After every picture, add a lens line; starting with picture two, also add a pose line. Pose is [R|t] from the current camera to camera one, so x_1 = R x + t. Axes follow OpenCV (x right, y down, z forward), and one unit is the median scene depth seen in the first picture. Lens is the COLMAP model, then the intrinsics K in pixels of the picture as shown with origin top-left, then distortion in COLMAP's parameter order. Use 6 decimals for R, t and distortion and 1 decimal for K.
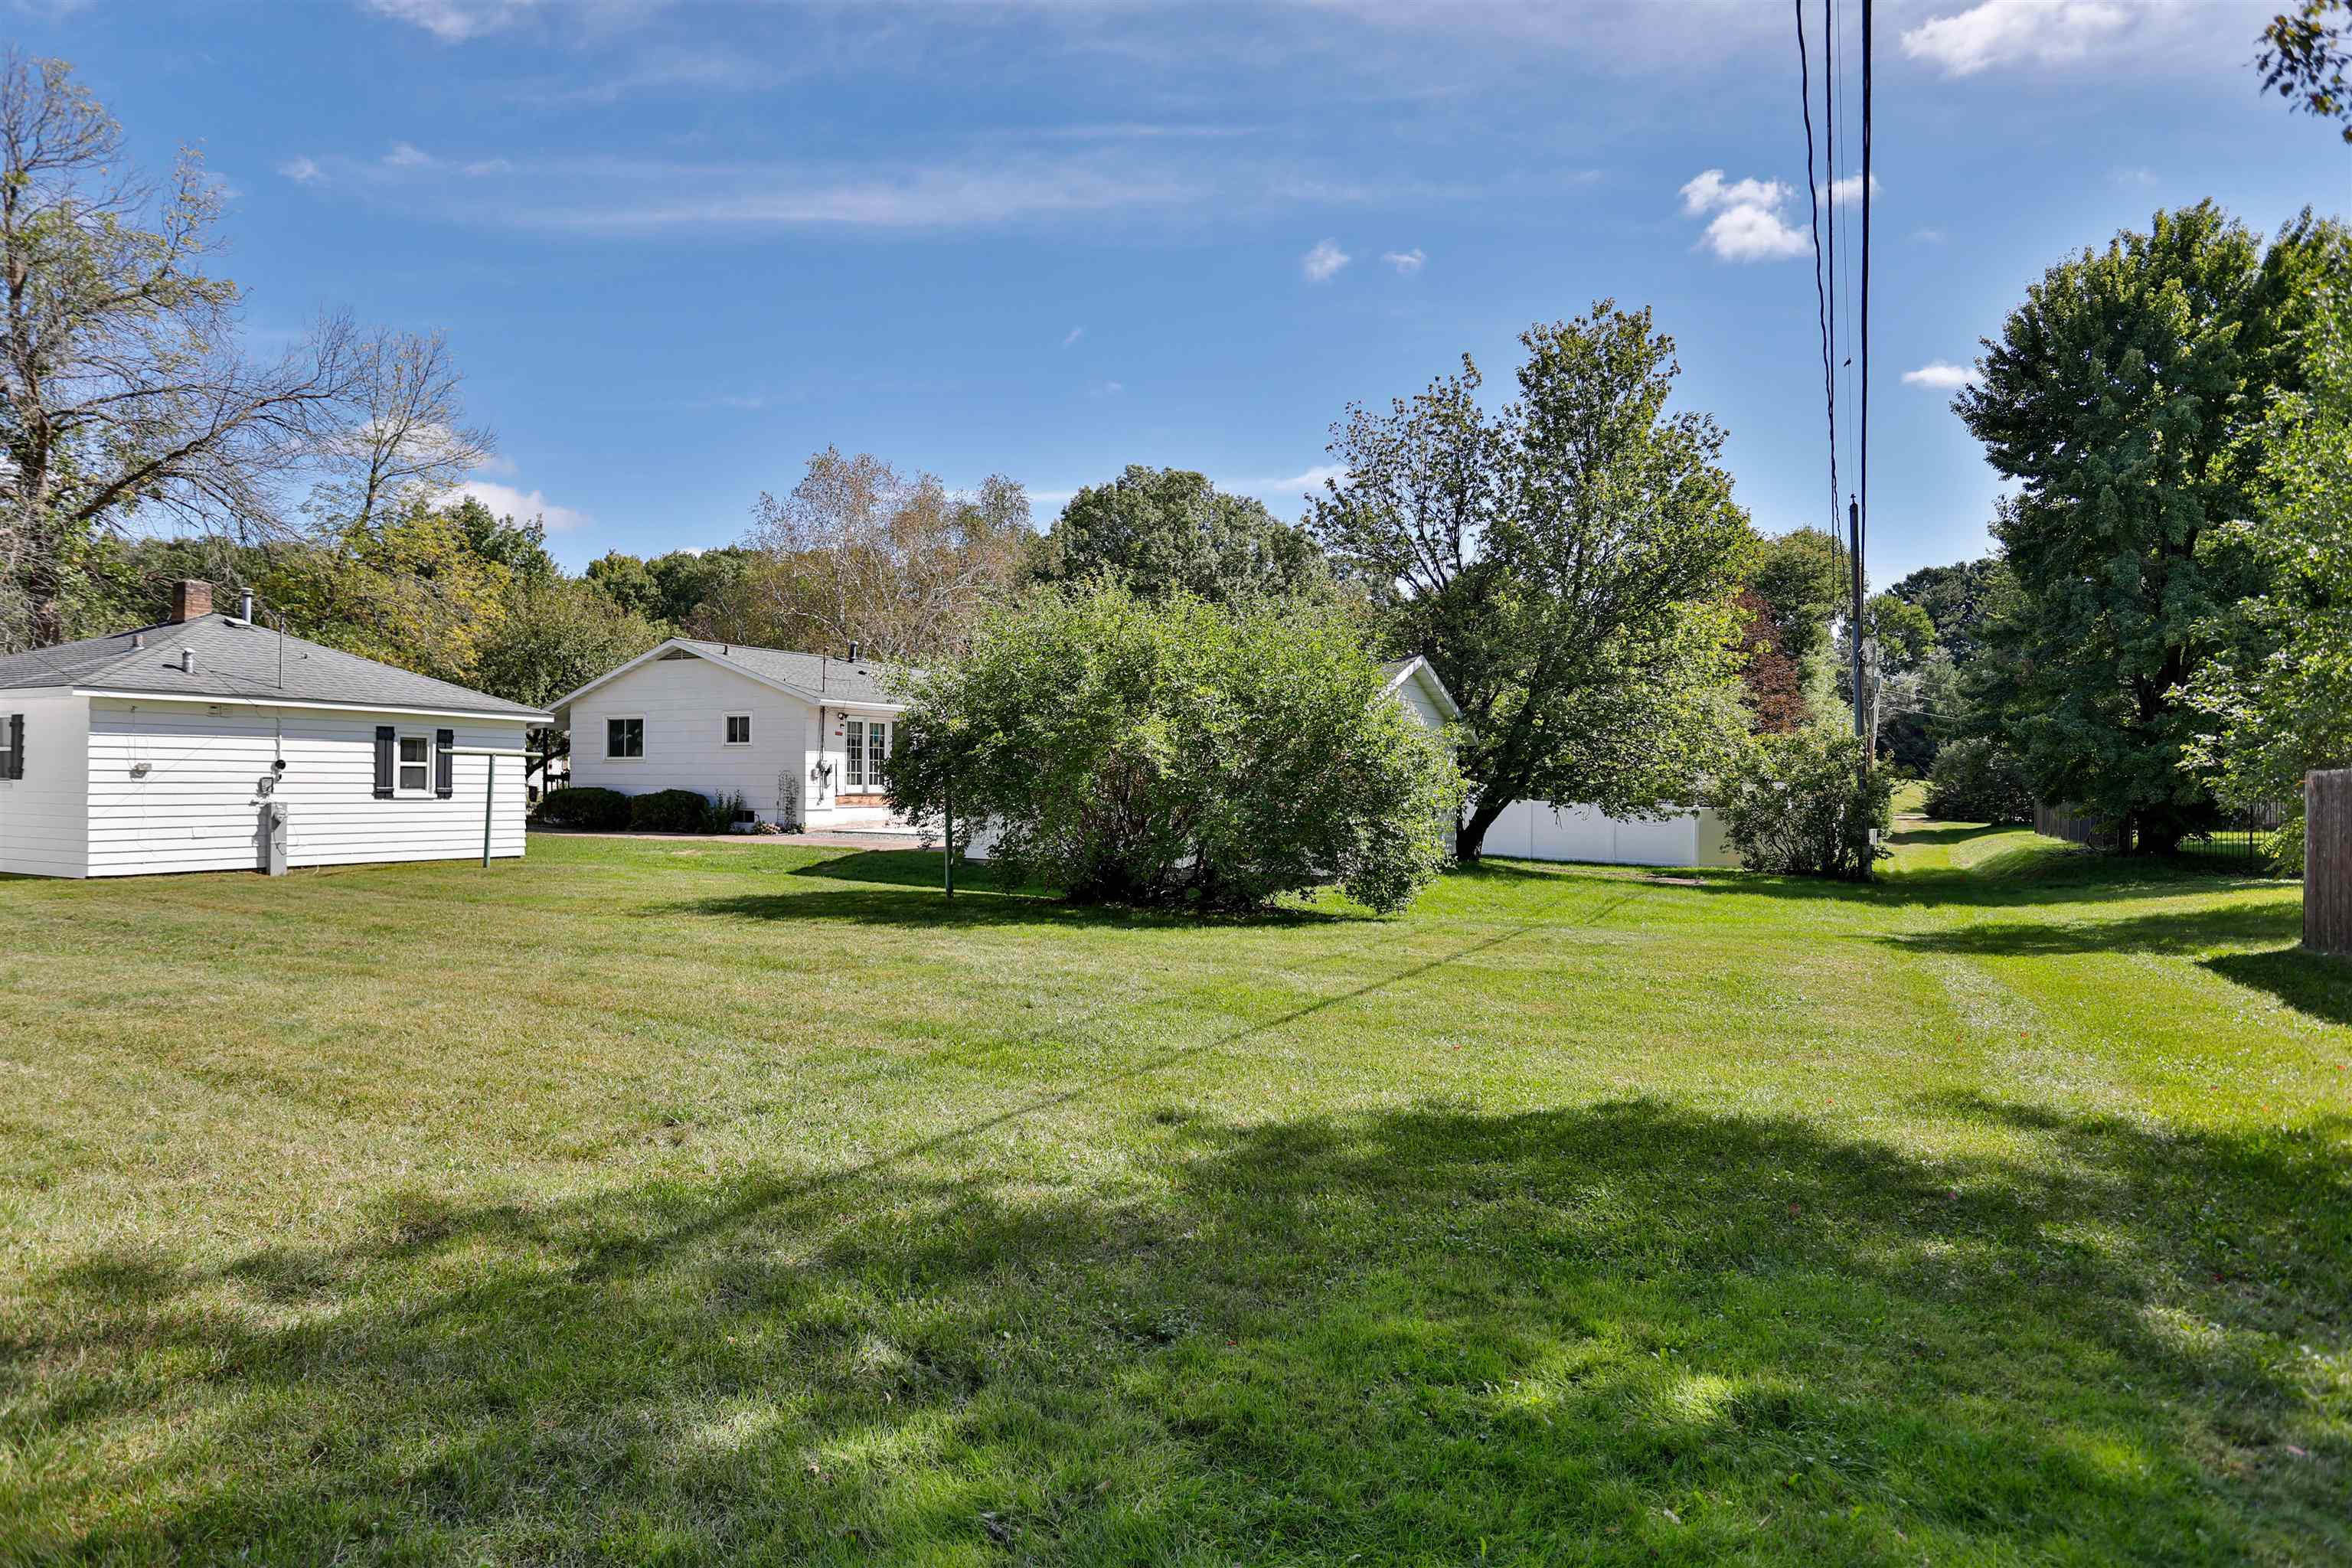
lens RADIAL K [[1380.0, 0, 1176.0], [0, 1380.0, 784.0], [0, 0, 1]] dist [0.001885, 0.001630]
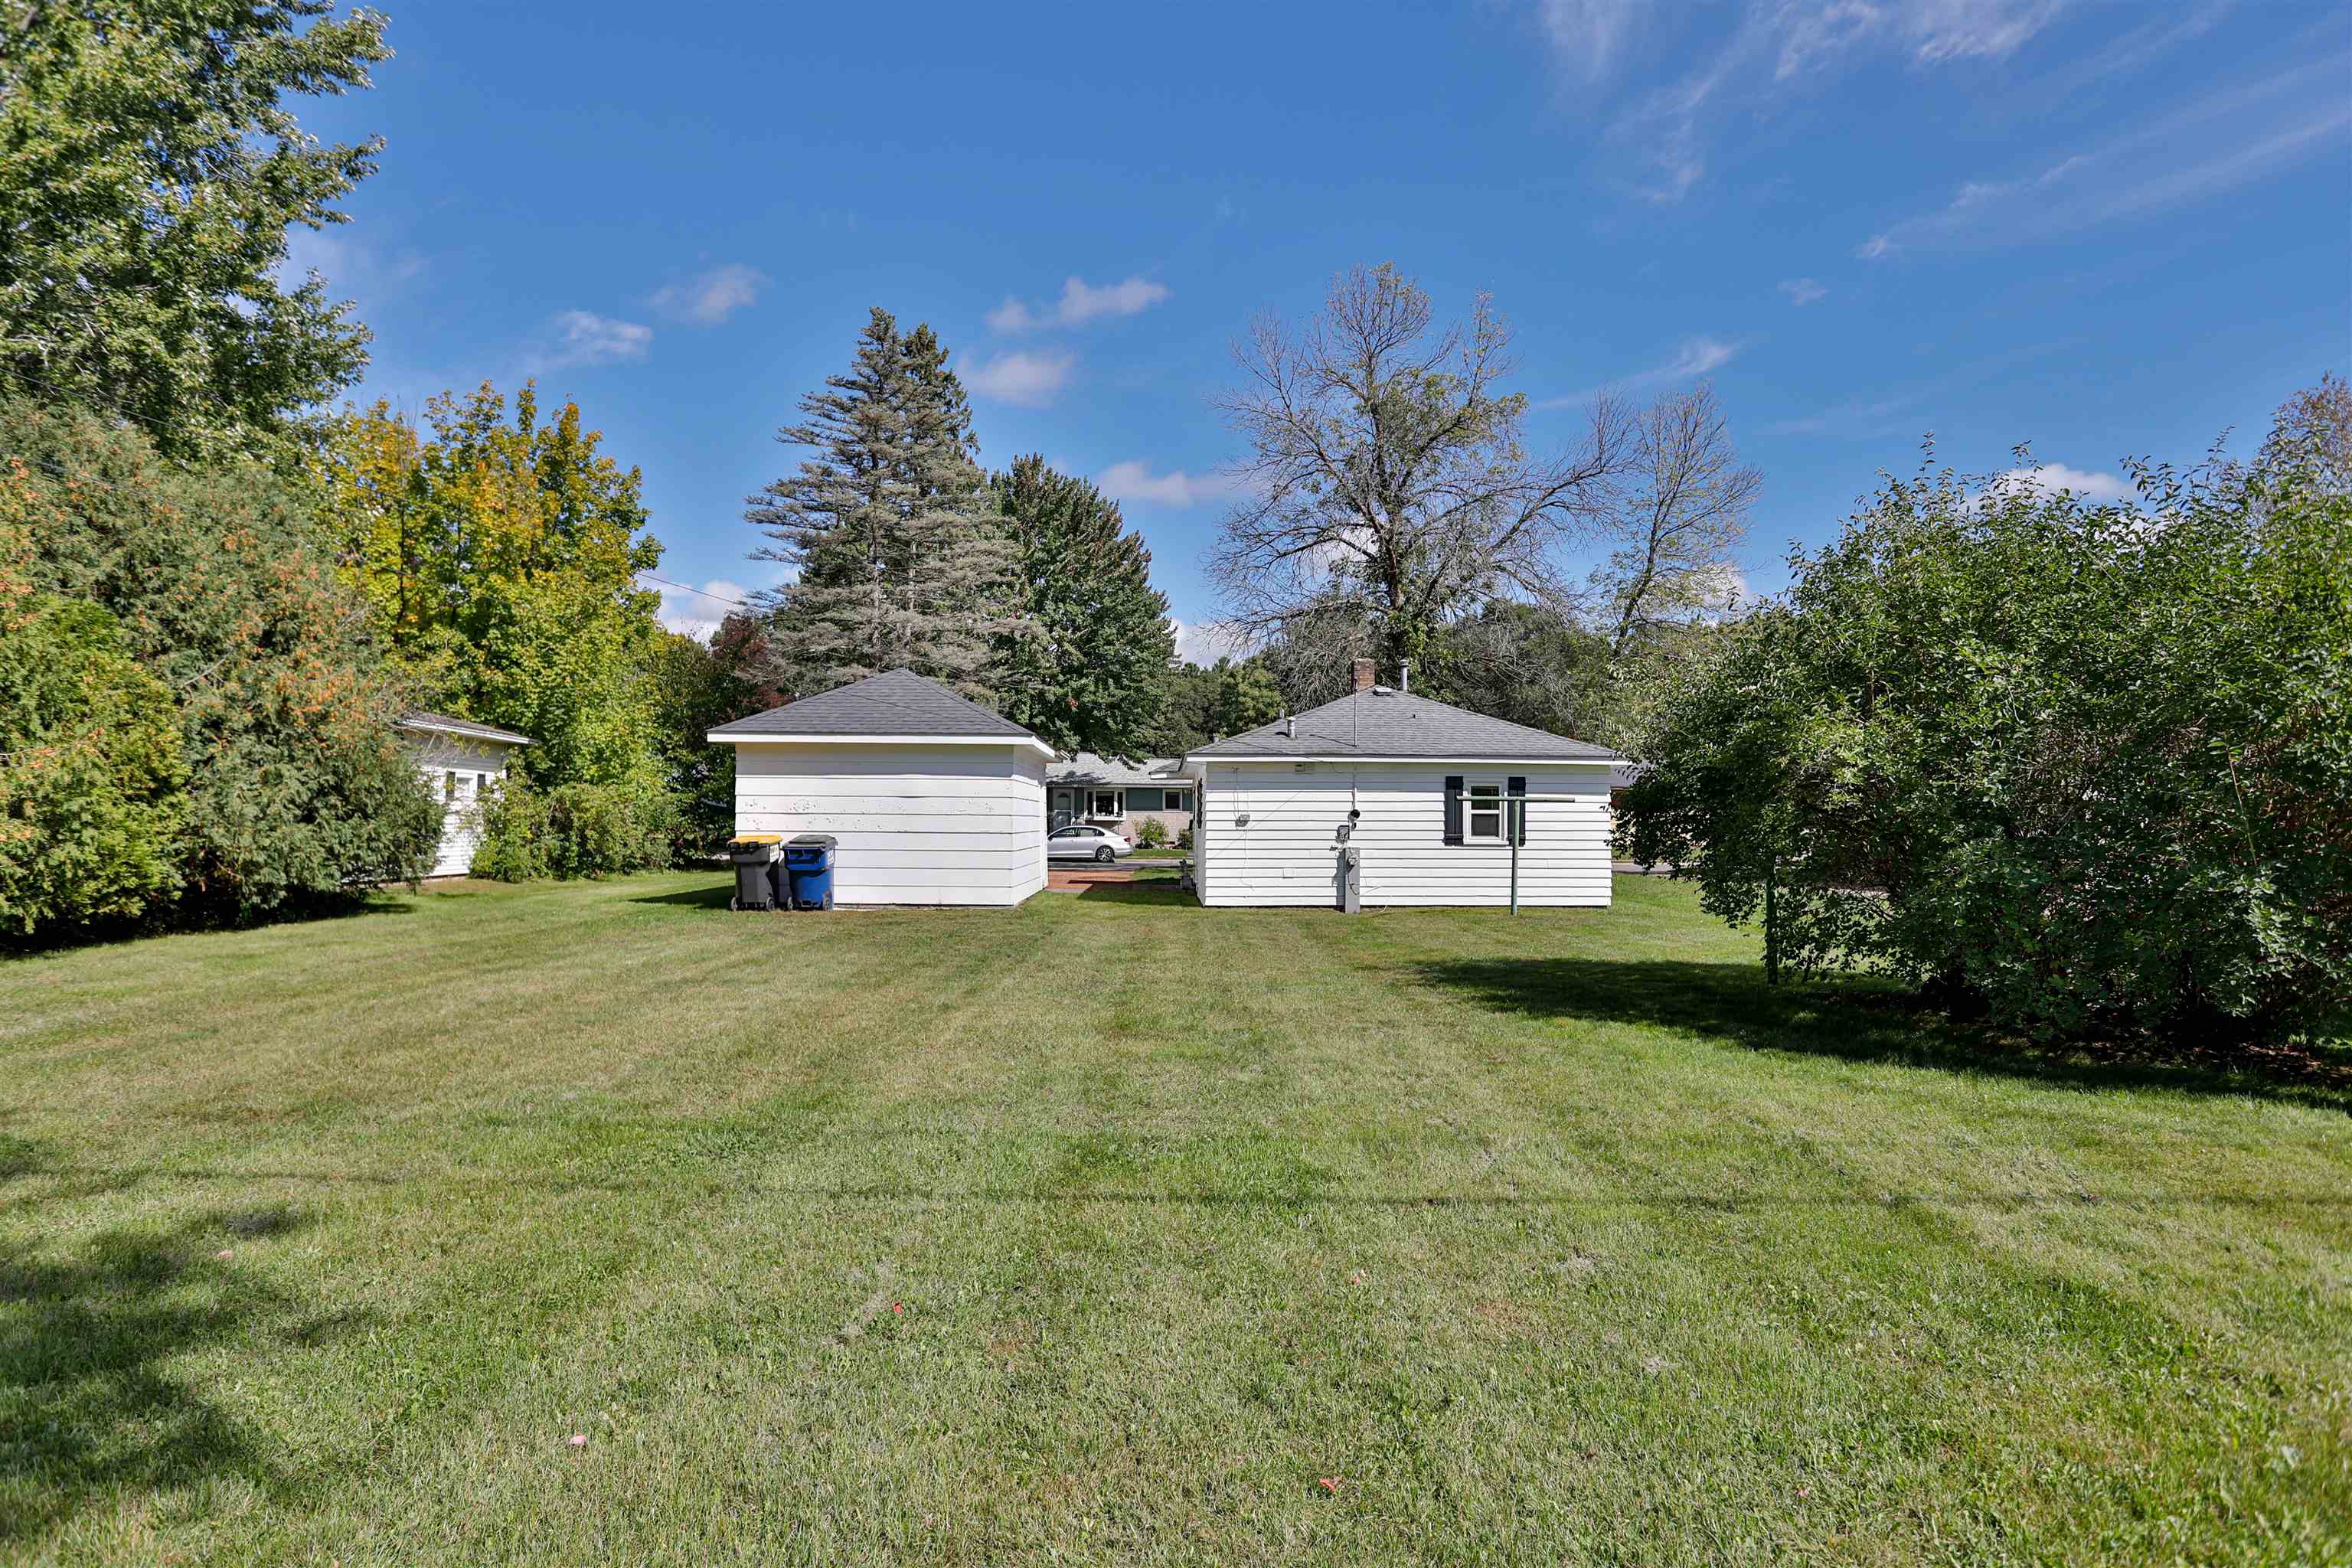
lens RADIAL K [[1380.0, 0, 1176.0], [0, 1380.0, 784.0], [0, 0, 1]] dist [0.001885, 0.001630]
pose [[0.446688, -0.034926, -0.894008, 0.270670], [0.001392, 0.999264, -0.038343, 0.004063], [0.894689, 0.015883, 0.446408, 0.347256]]
